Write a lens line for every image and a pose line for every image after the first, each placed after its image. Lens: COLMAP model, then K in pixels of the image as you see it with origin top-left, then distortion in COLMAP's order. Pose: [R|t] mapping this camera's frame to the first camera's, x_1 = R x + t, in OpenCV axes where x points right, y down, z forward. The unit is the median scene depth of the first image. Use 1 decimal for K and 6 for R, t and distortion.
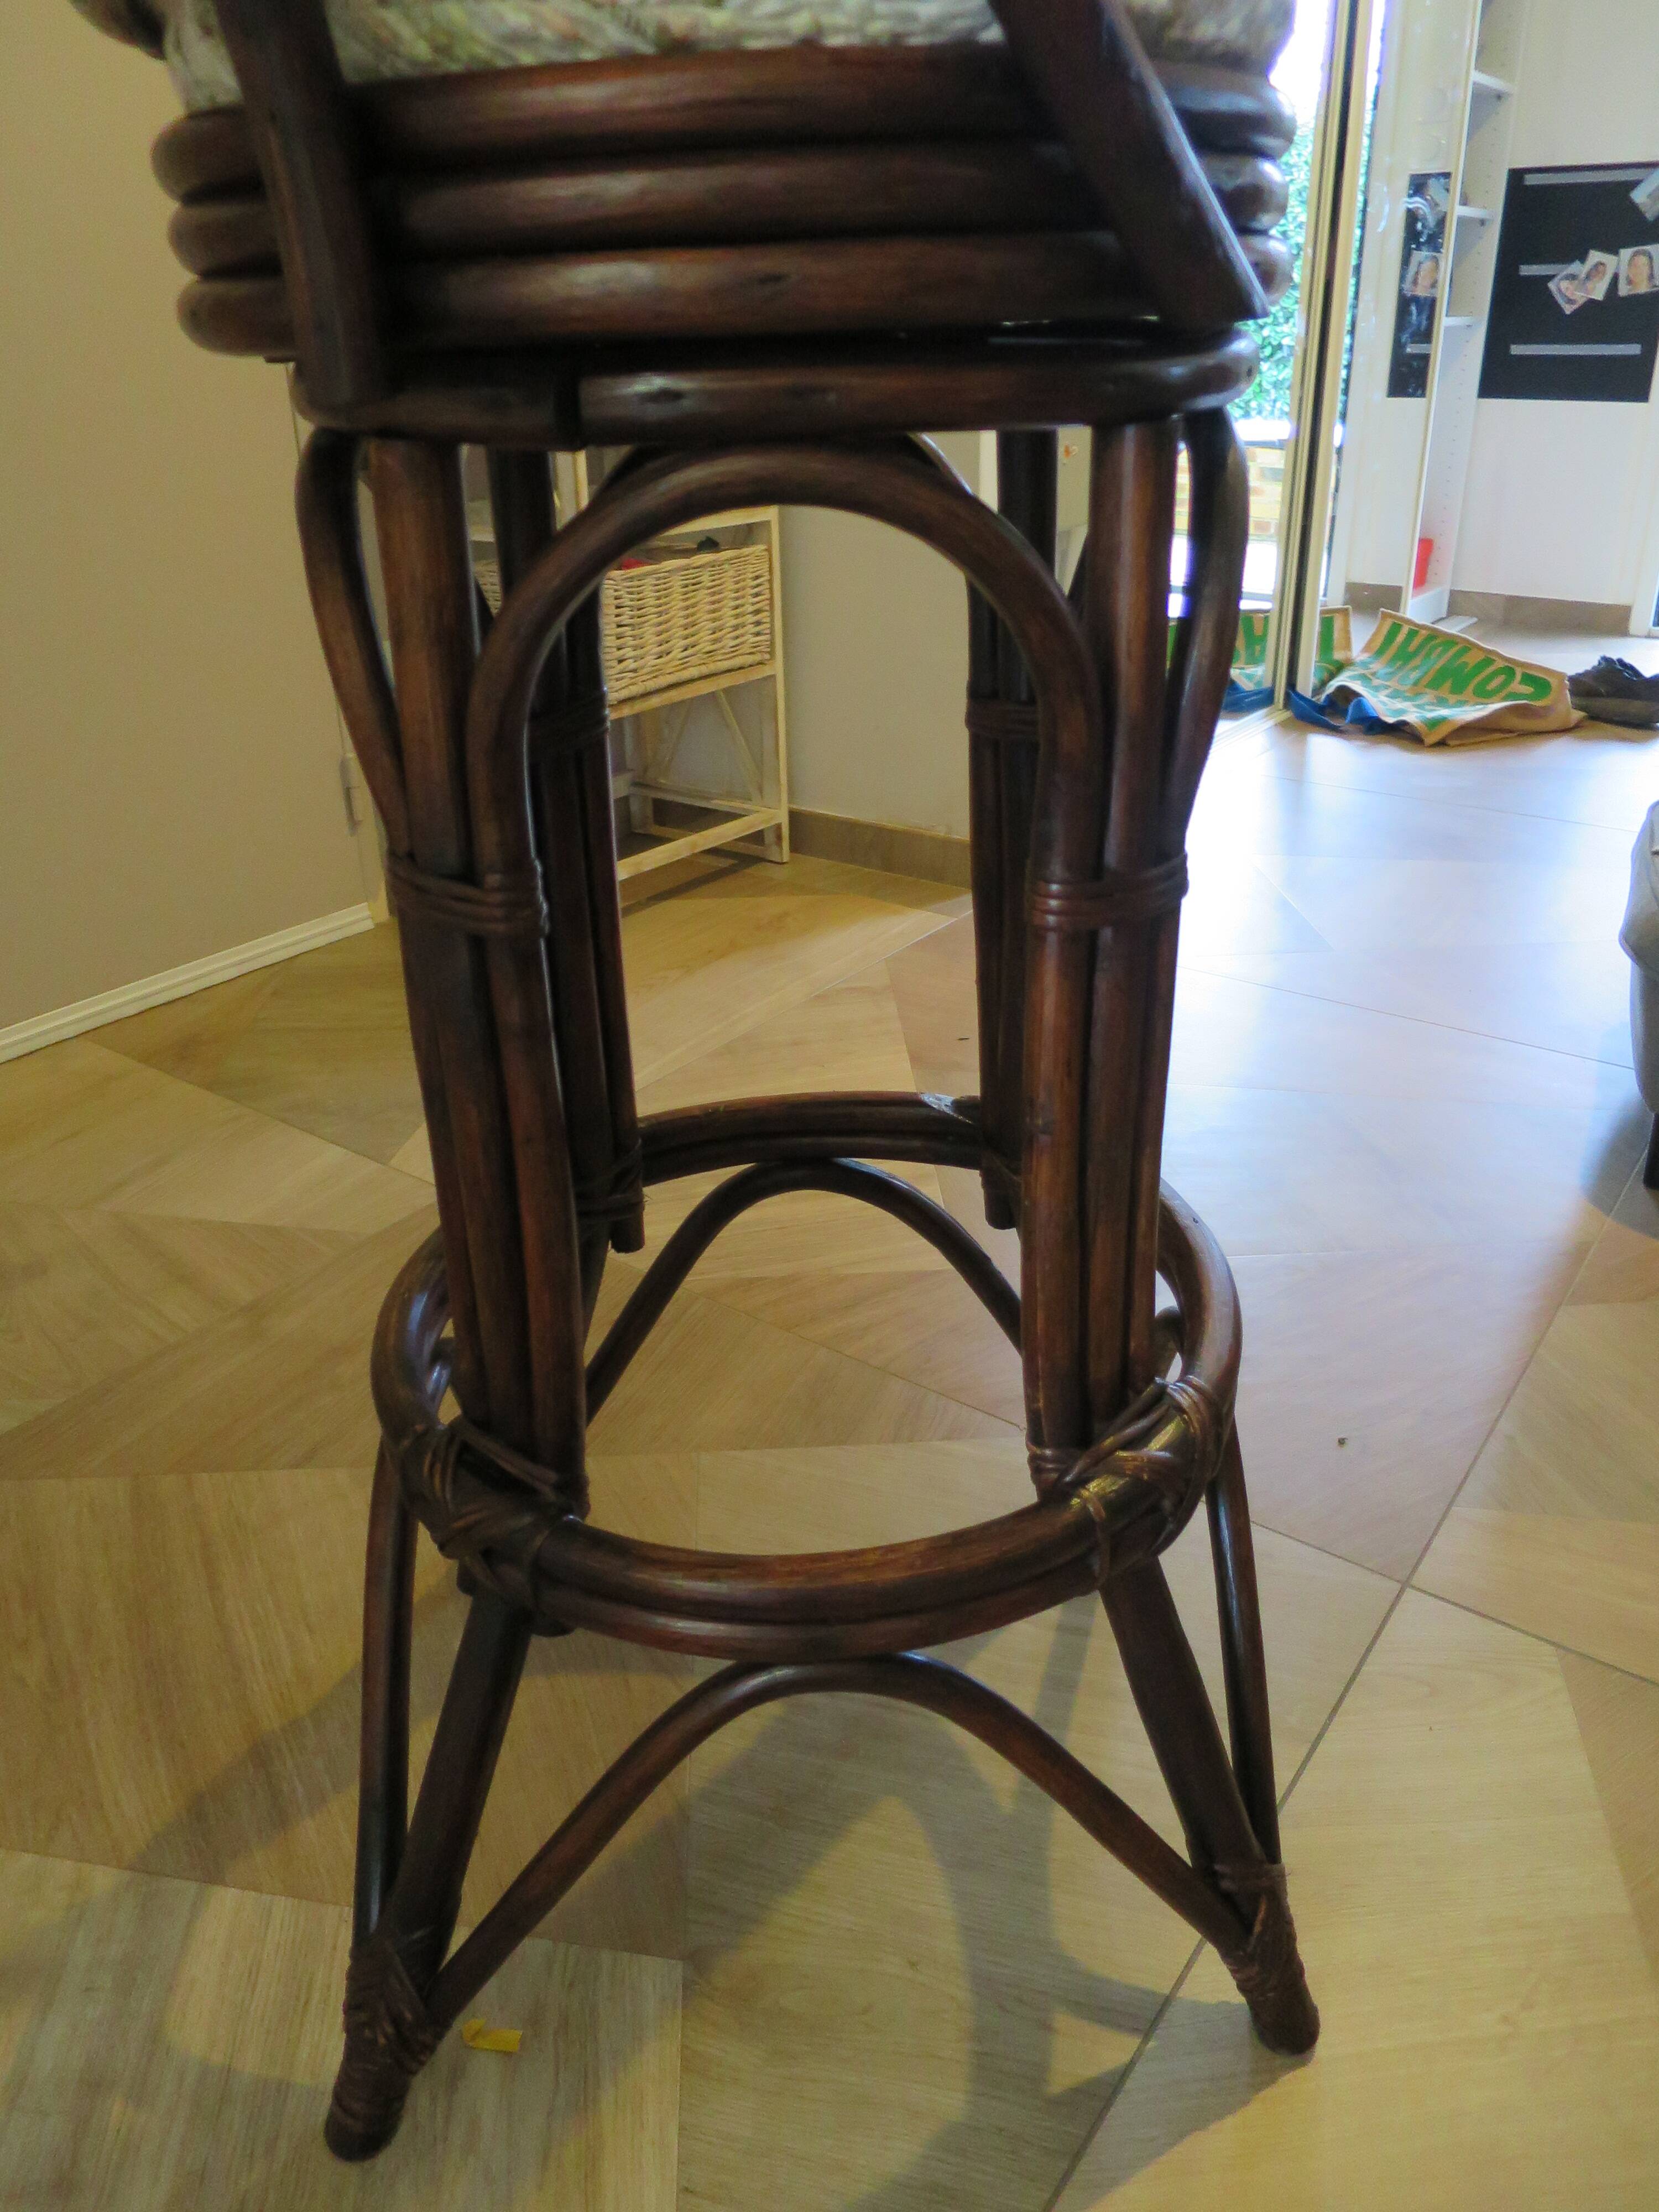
lens RADIAL K [[1577.5, 0, 831.1], [0, 1577.5, 1104.2], [0, 0, 1]] dist [-0.049261, 0.010823]
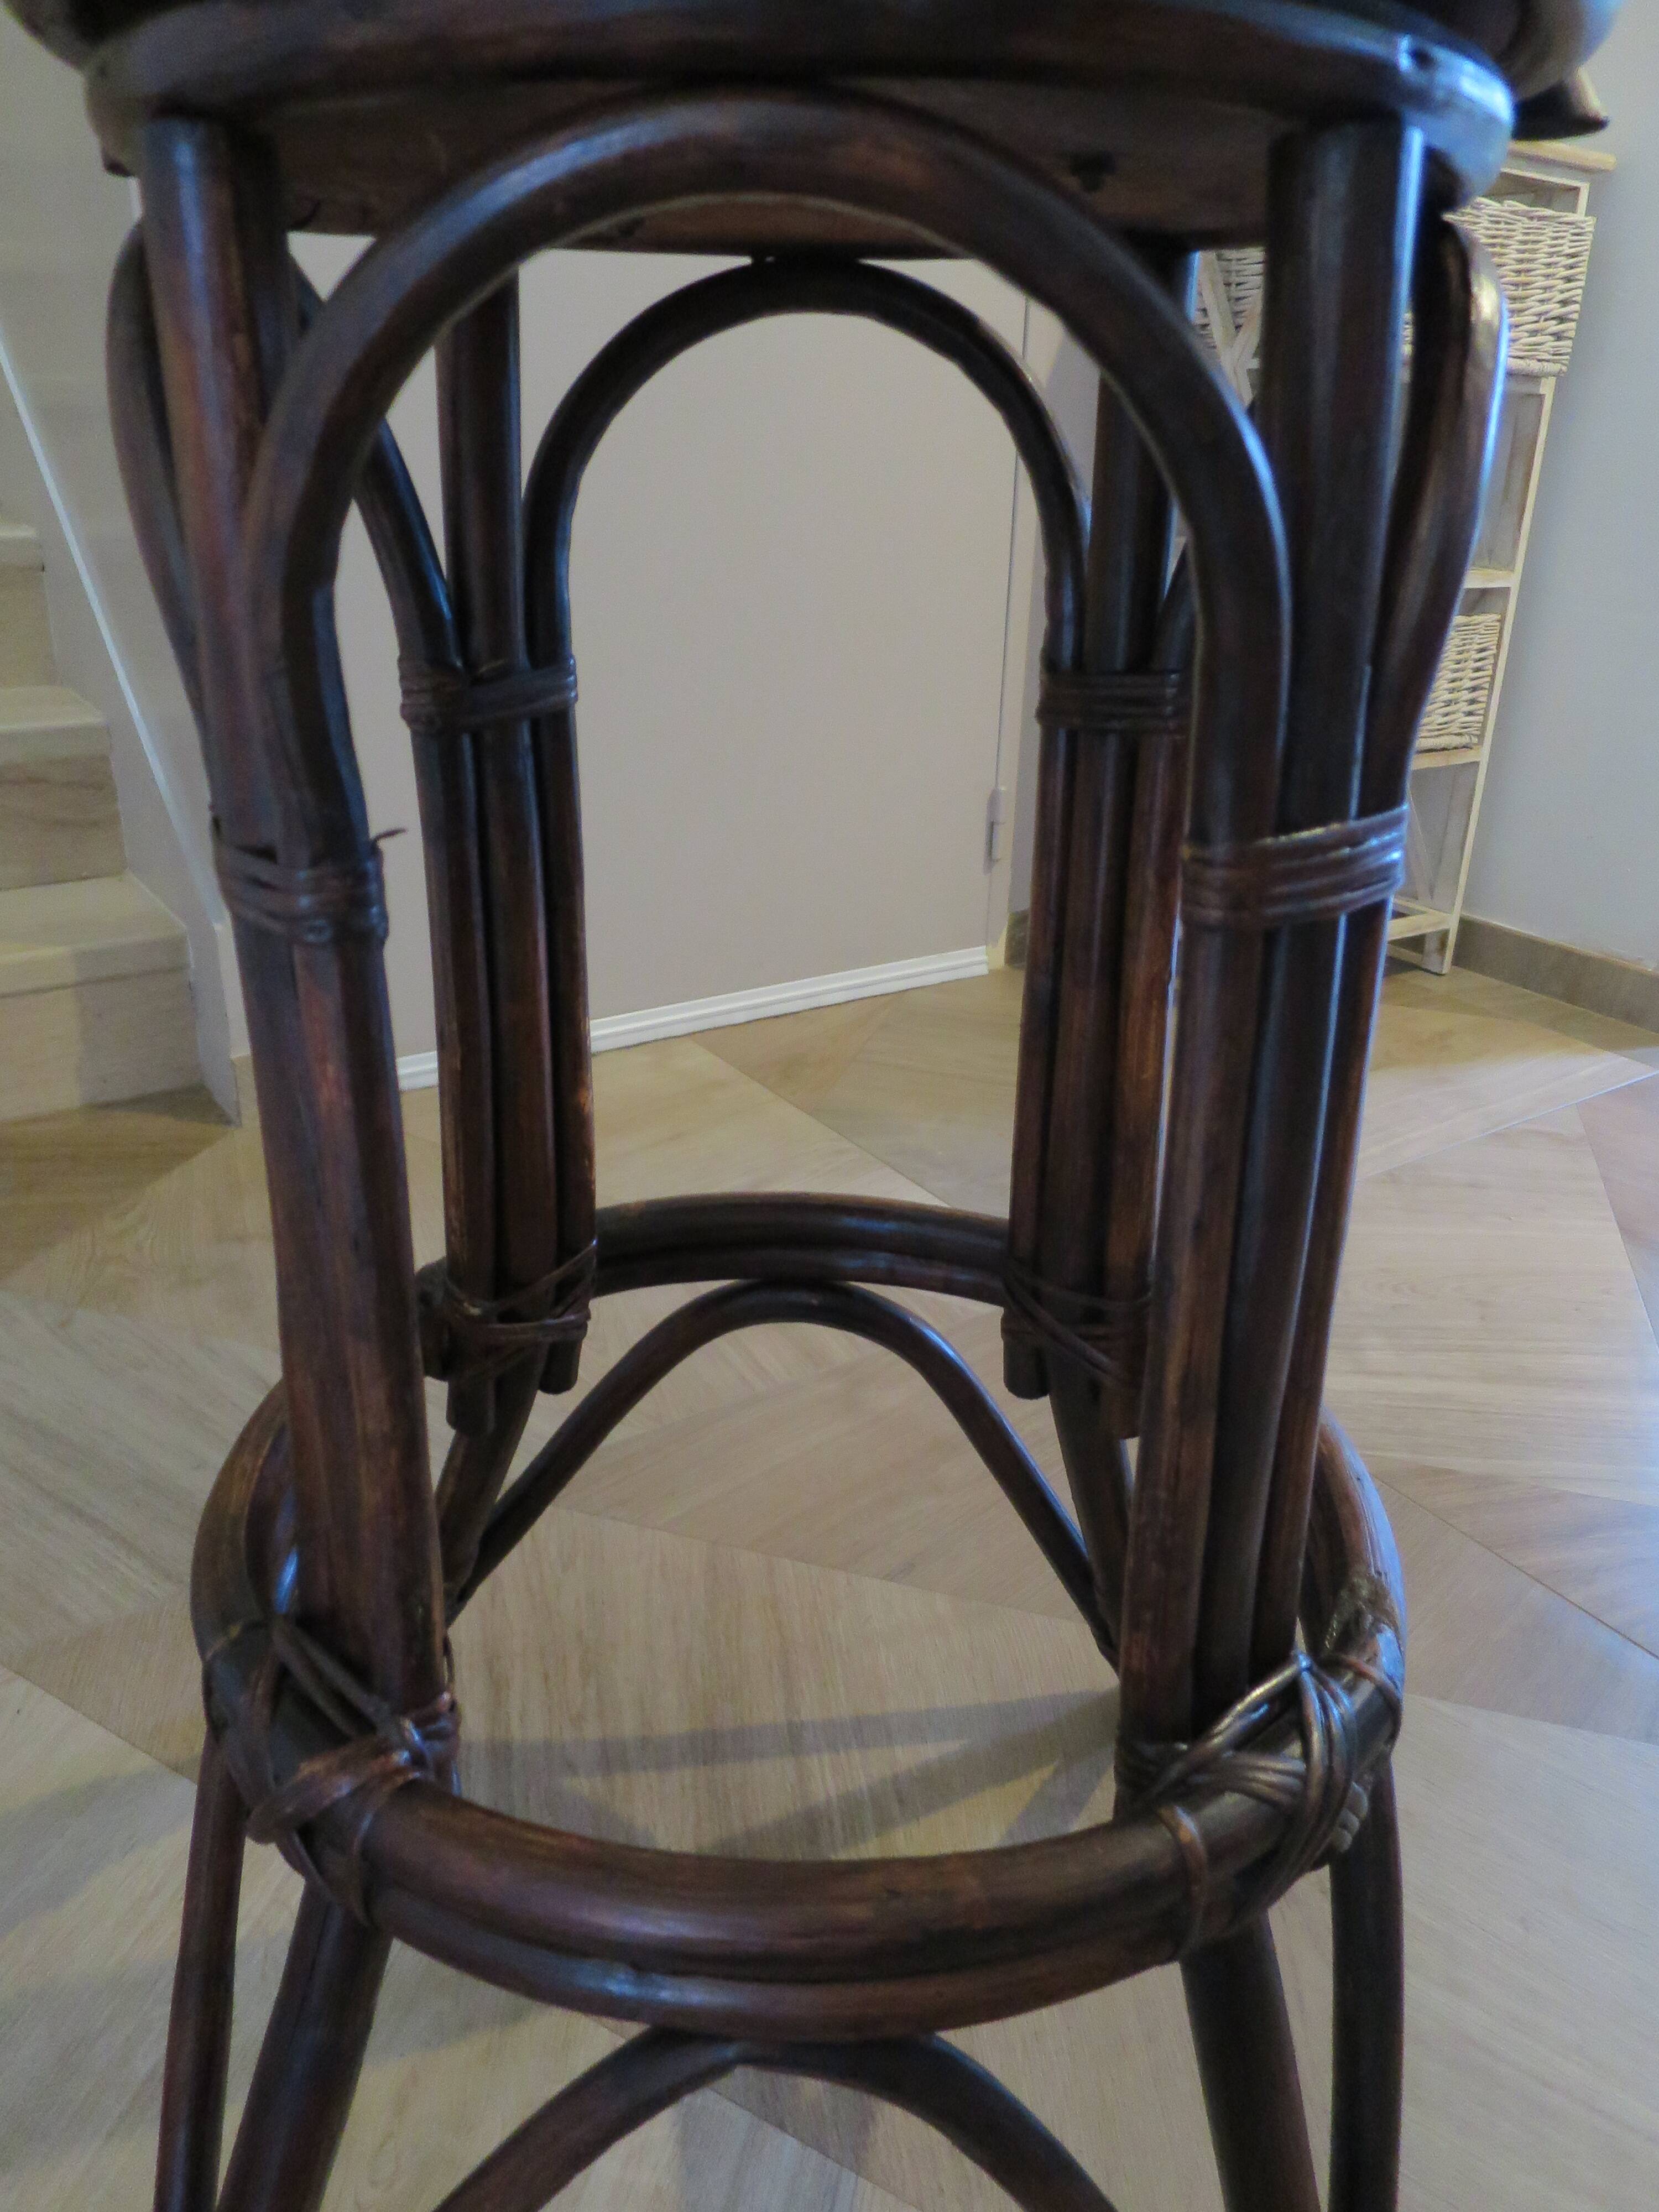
lens RADIAL K [[1577.5, 0, 842.2], [0, 1577.5, 1107.8], [0, 0, 1]] dist [-0.049261, 0.010823]
pose [[0.941131, 0.175433, -0.288956, -0.091698], [-0.189717, 0.981593, -0.021956, 0.002837], [0.279785, 0.075483, 0.957091, 0.088247]]
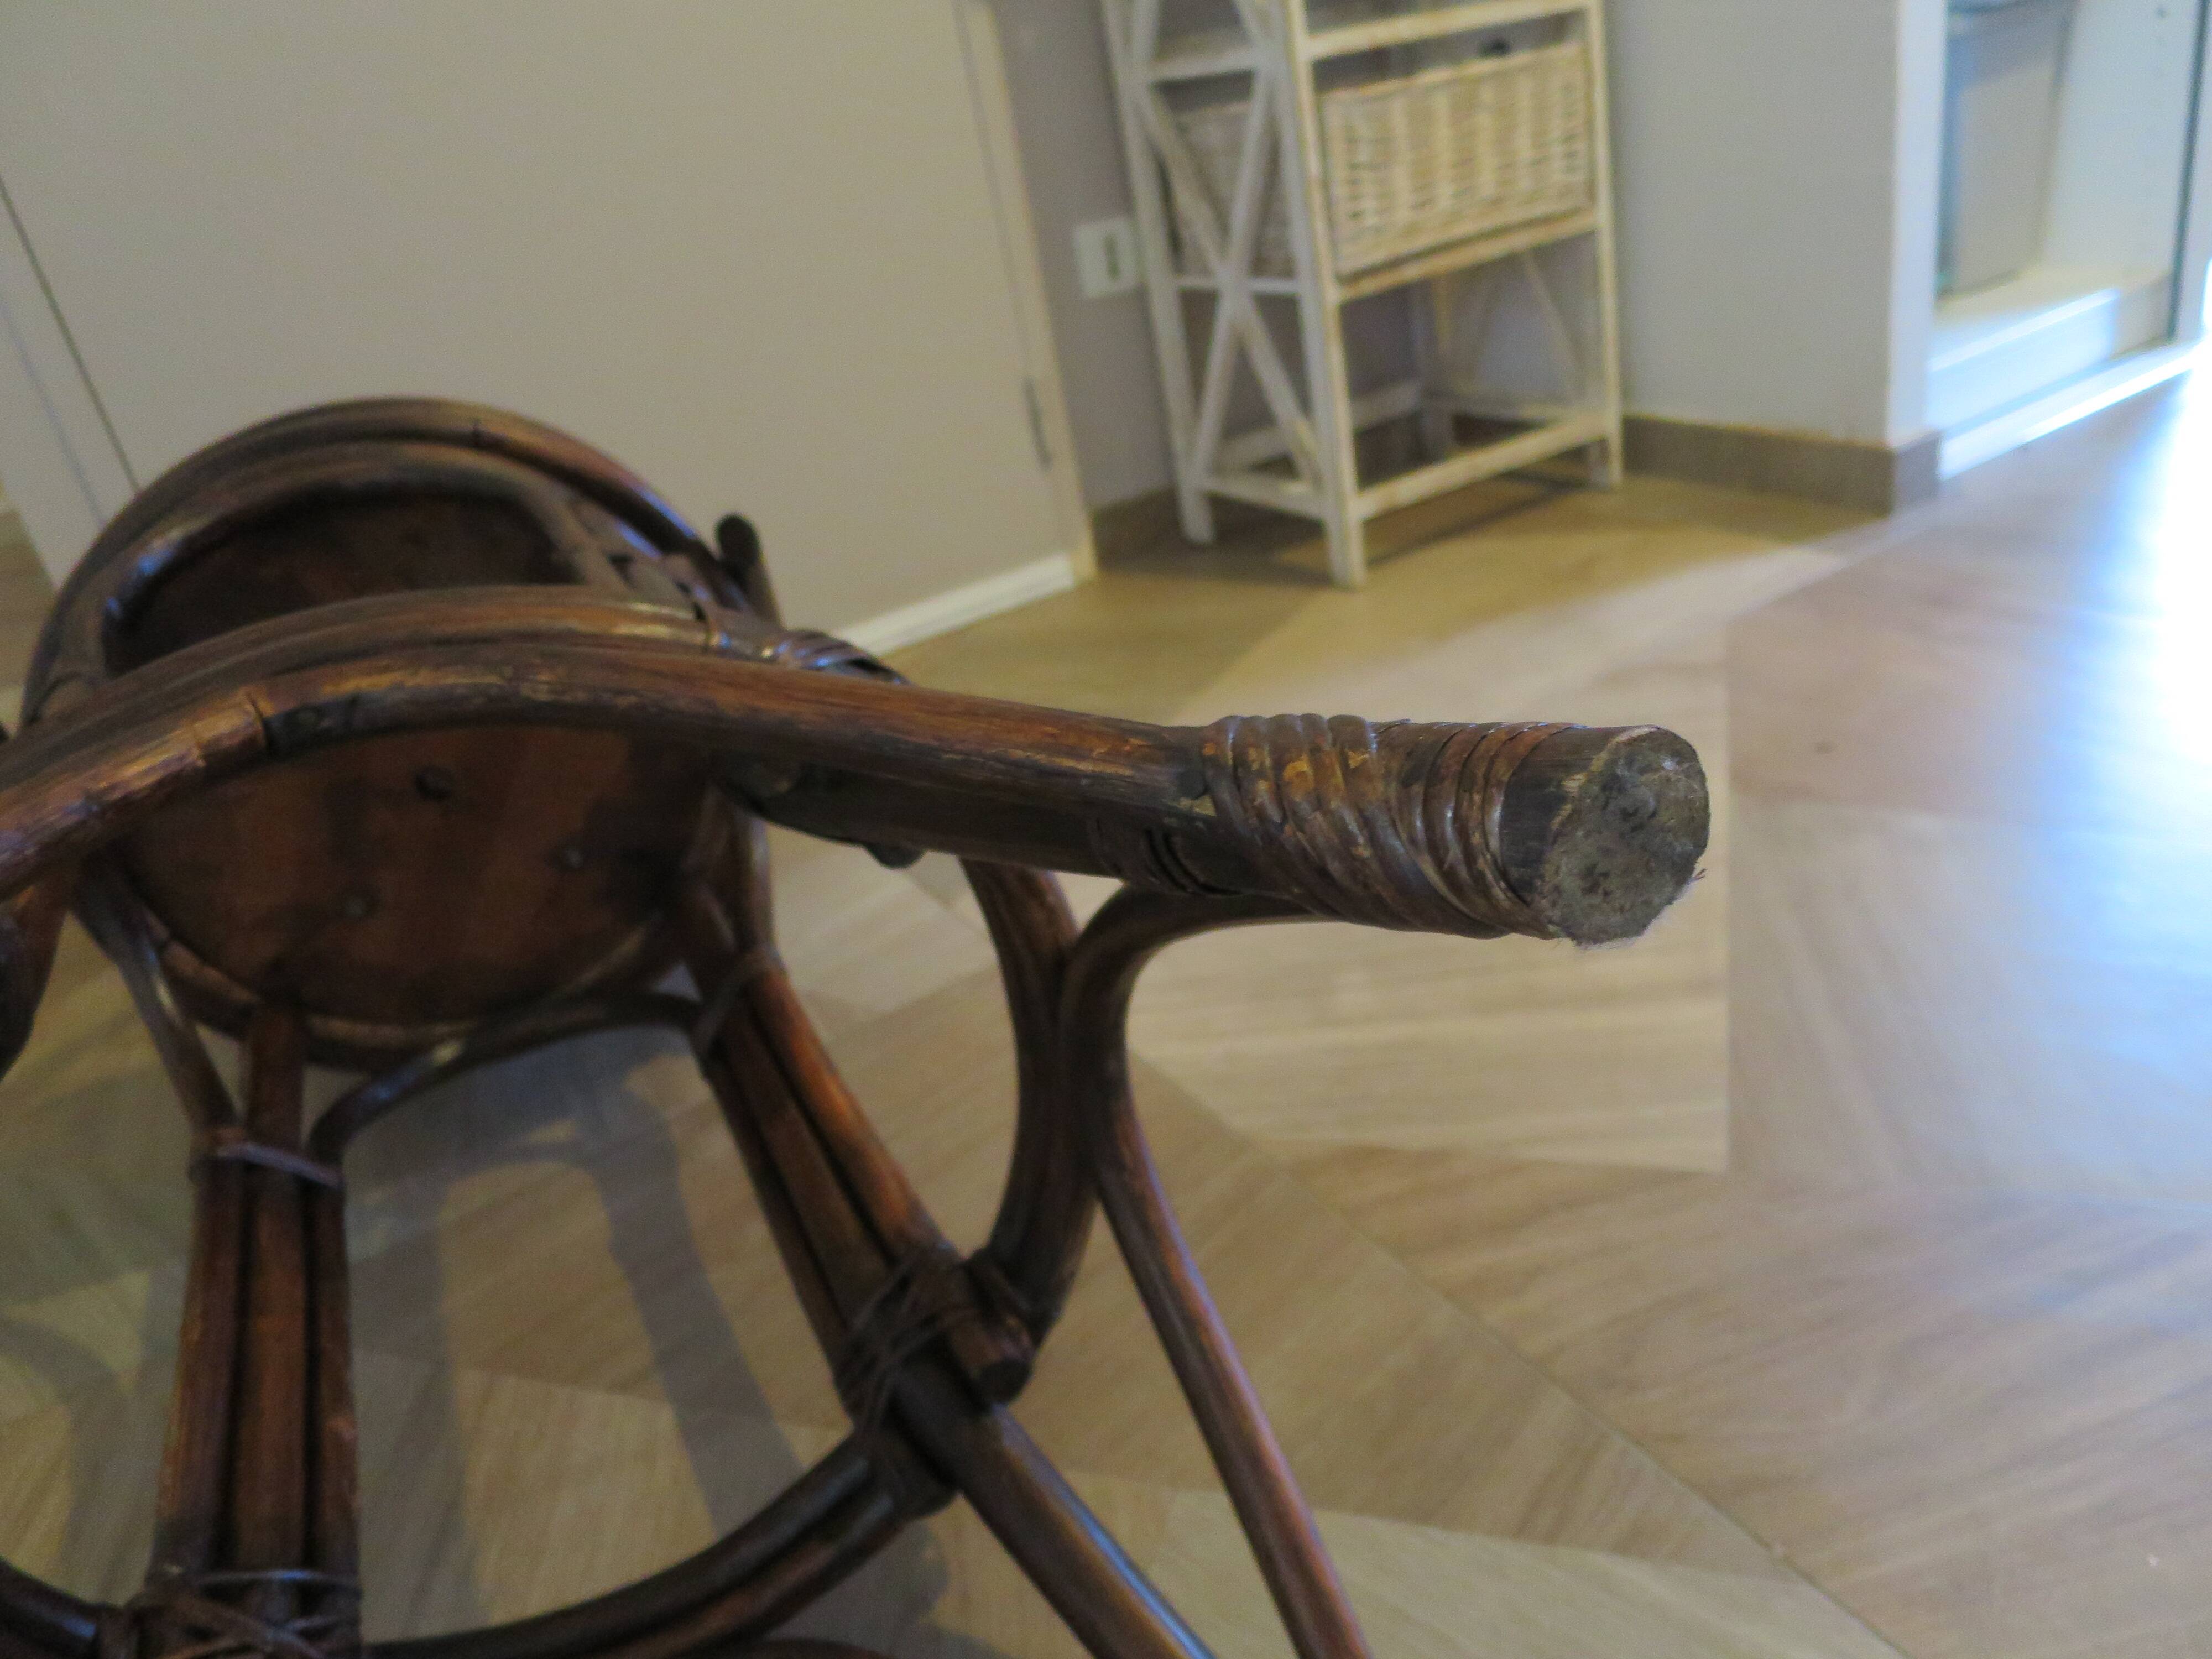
lens RADIAL K [[1577.5, 0, 1123.5], [0, 1577.5, 823.7], [0, 0, 1]] dist [-0.049261, 0.010823]
pose [[0.917354, 0.043517, -0.395688, 0.065861], [-0.025611, 0.998399, 0.050425, -0.030557], [0.397249, -0.036124, 0.917000, 0.260749]]
